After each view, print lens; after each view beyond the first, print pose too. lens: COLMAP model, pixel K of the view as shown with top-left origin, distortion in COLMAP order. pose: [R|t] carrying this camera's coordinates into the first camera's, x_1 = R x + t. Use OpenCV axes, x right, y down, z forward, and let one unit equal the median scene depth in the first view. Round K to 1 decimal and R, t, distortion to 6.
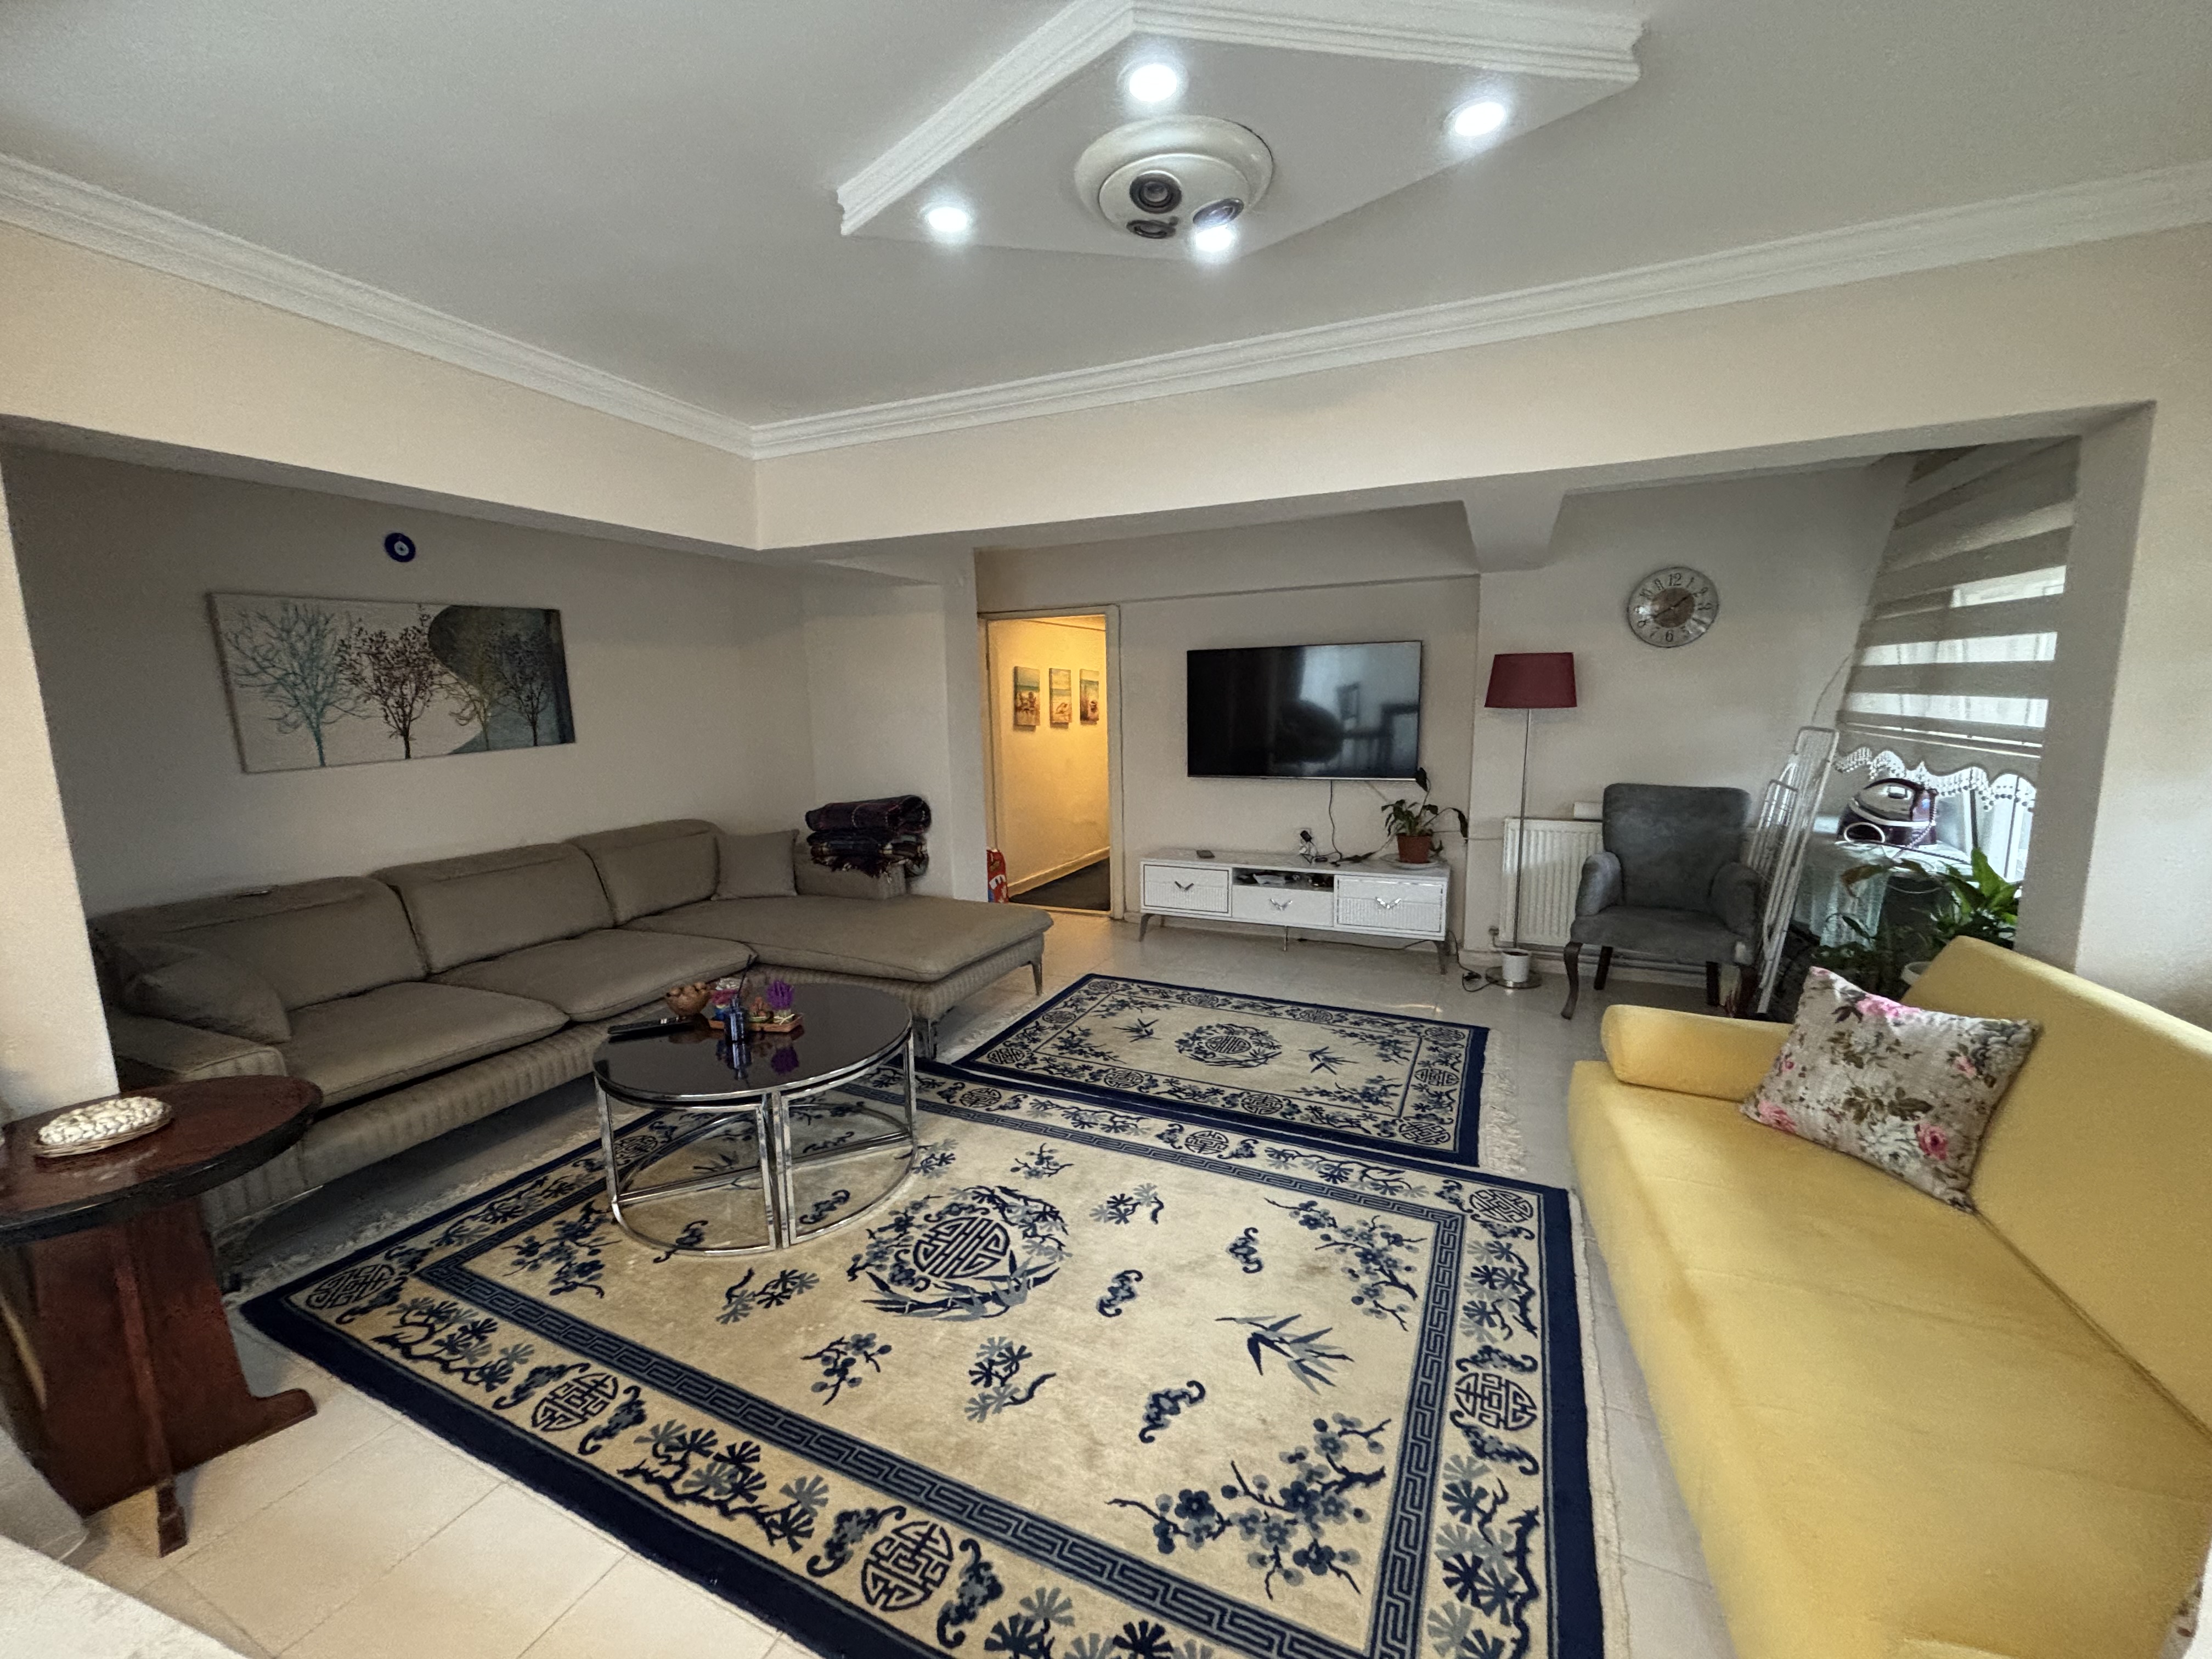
lens RADIAL K [[896.3, 0, 1104.7], [0, 896.3, 835.8], [0, 0, 1]] dist [0.006260, 0.001114]
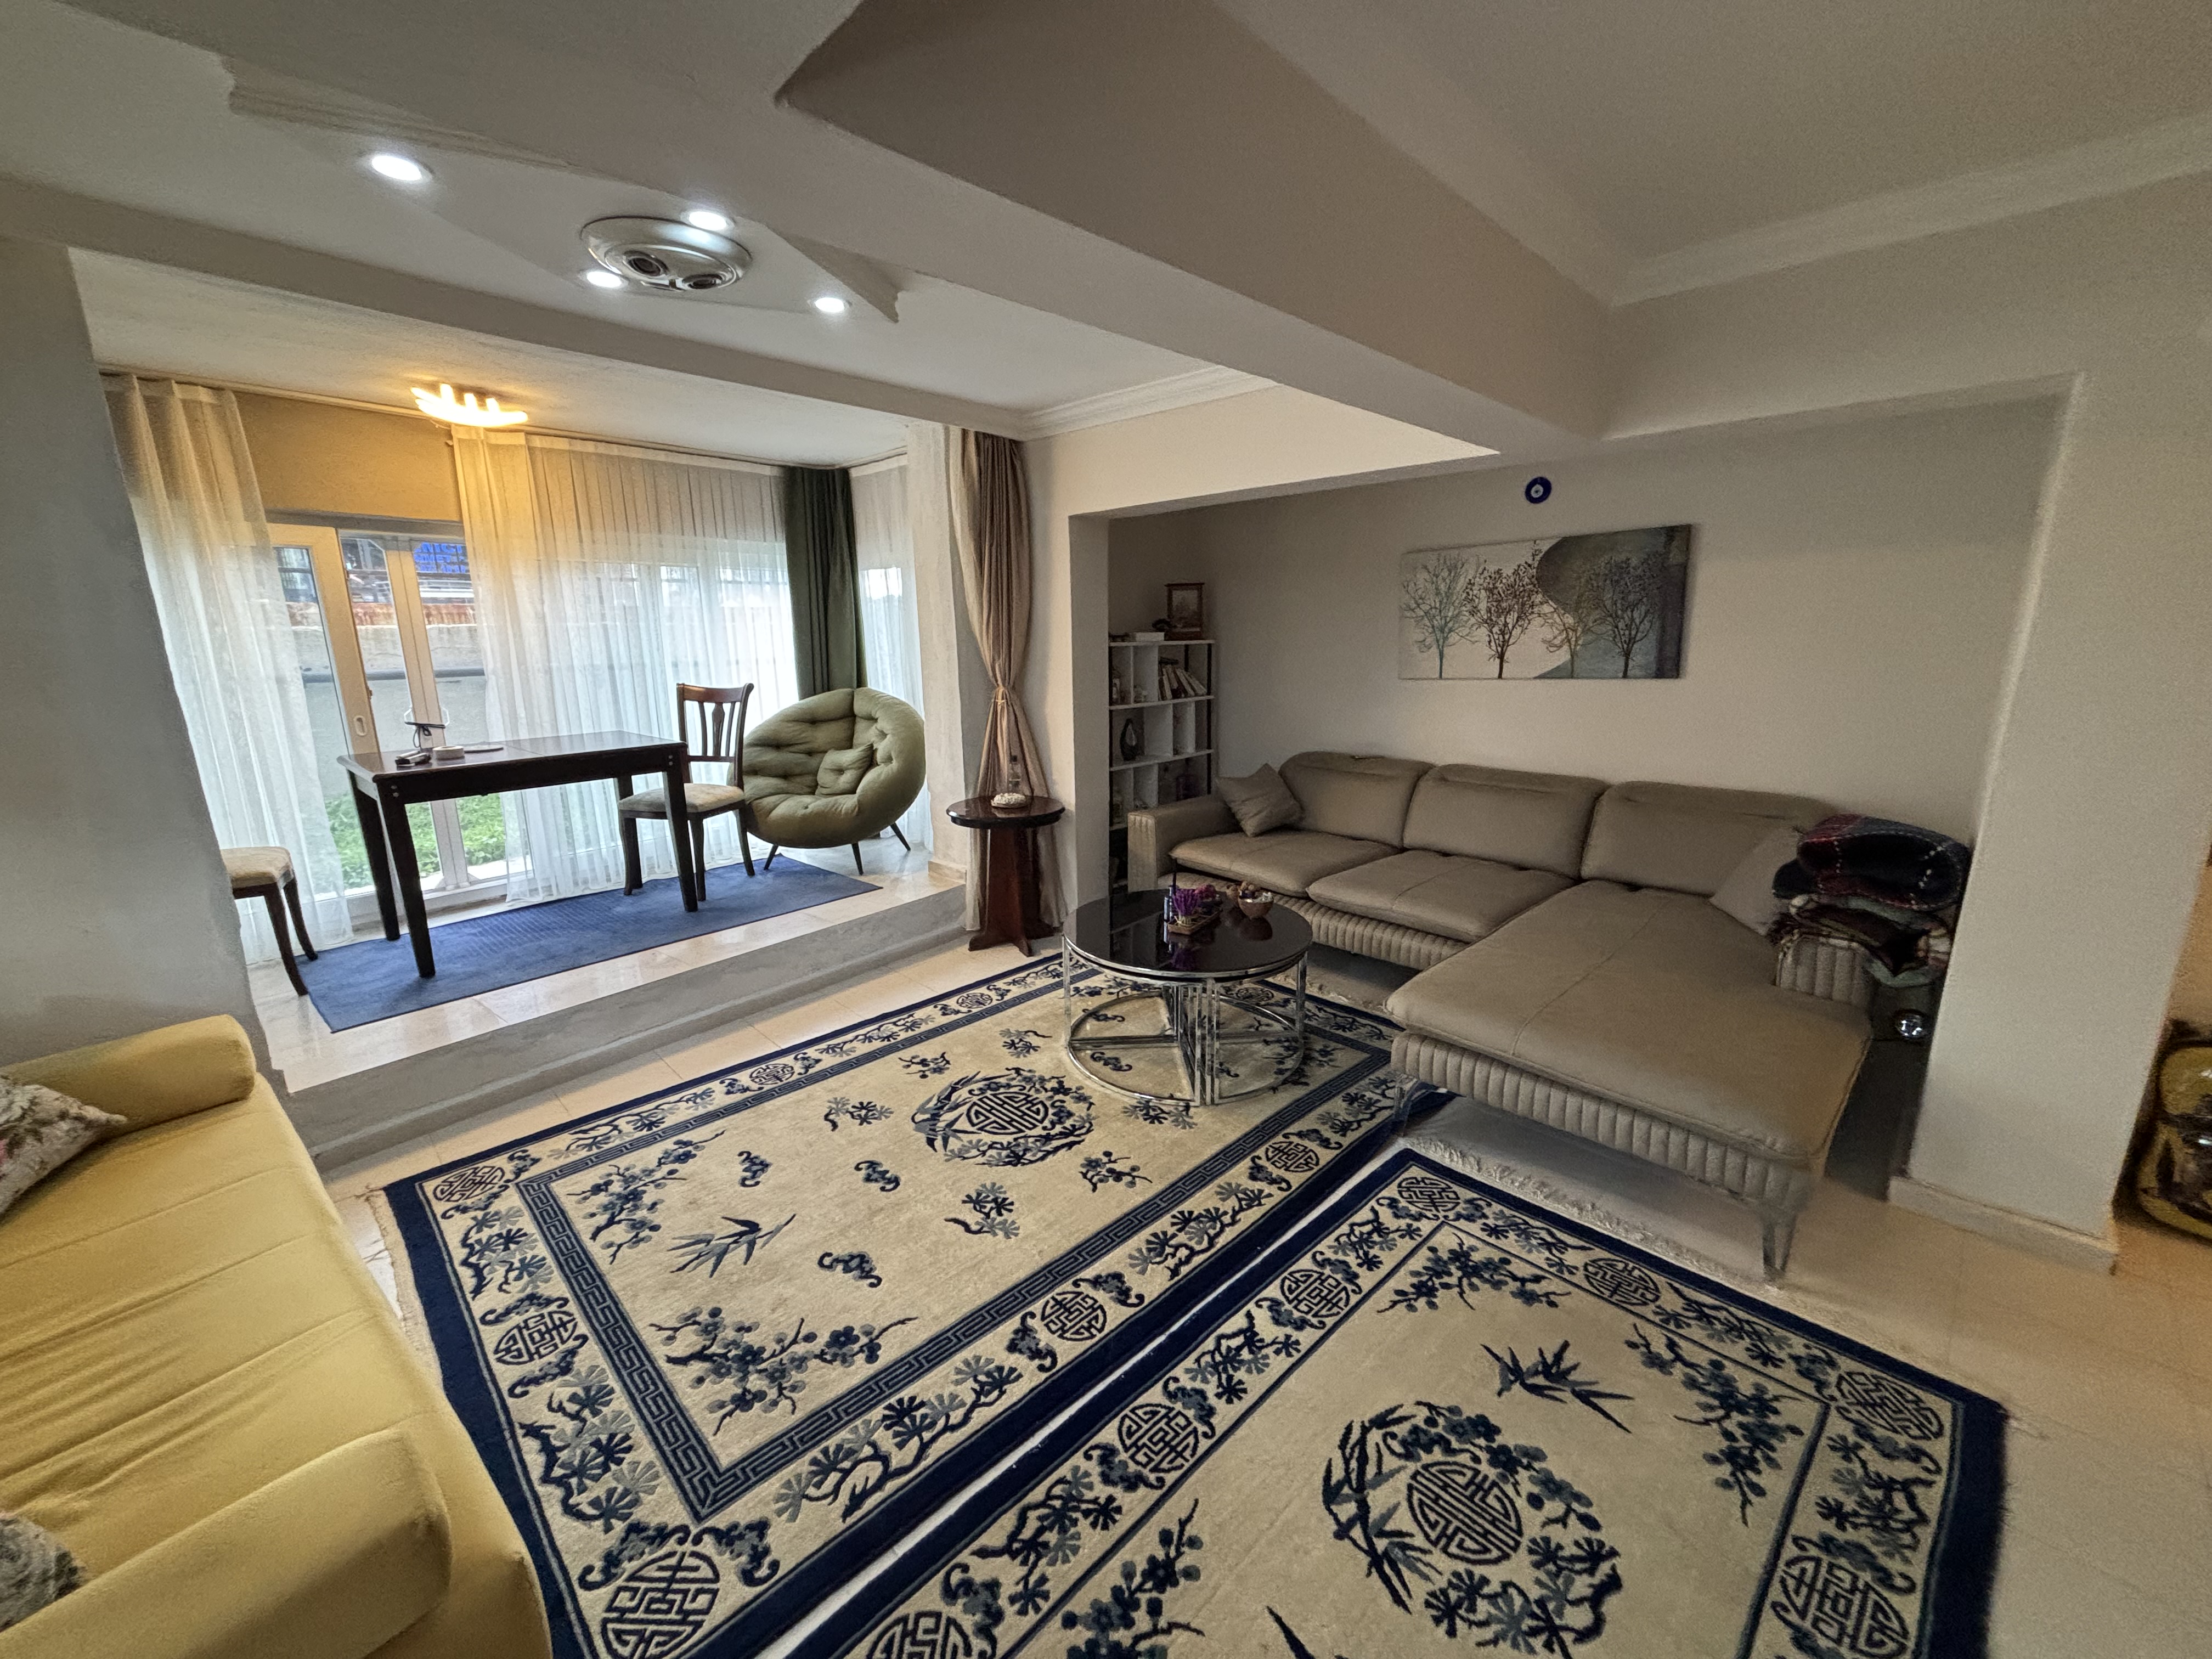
lens RADIAL K [[896.3, 0, 1105.3], [0, 896.3, 825.4], [0, 0, 1]] dist [0.006260, 0.001114]
pose [[-0.355983, 0.230188, -0.905698, 0.696222], [-0.128120, 0.948014, 0.291300, -0.239642], [0.925668, 0.219736, -0.307985, 1.239115]]
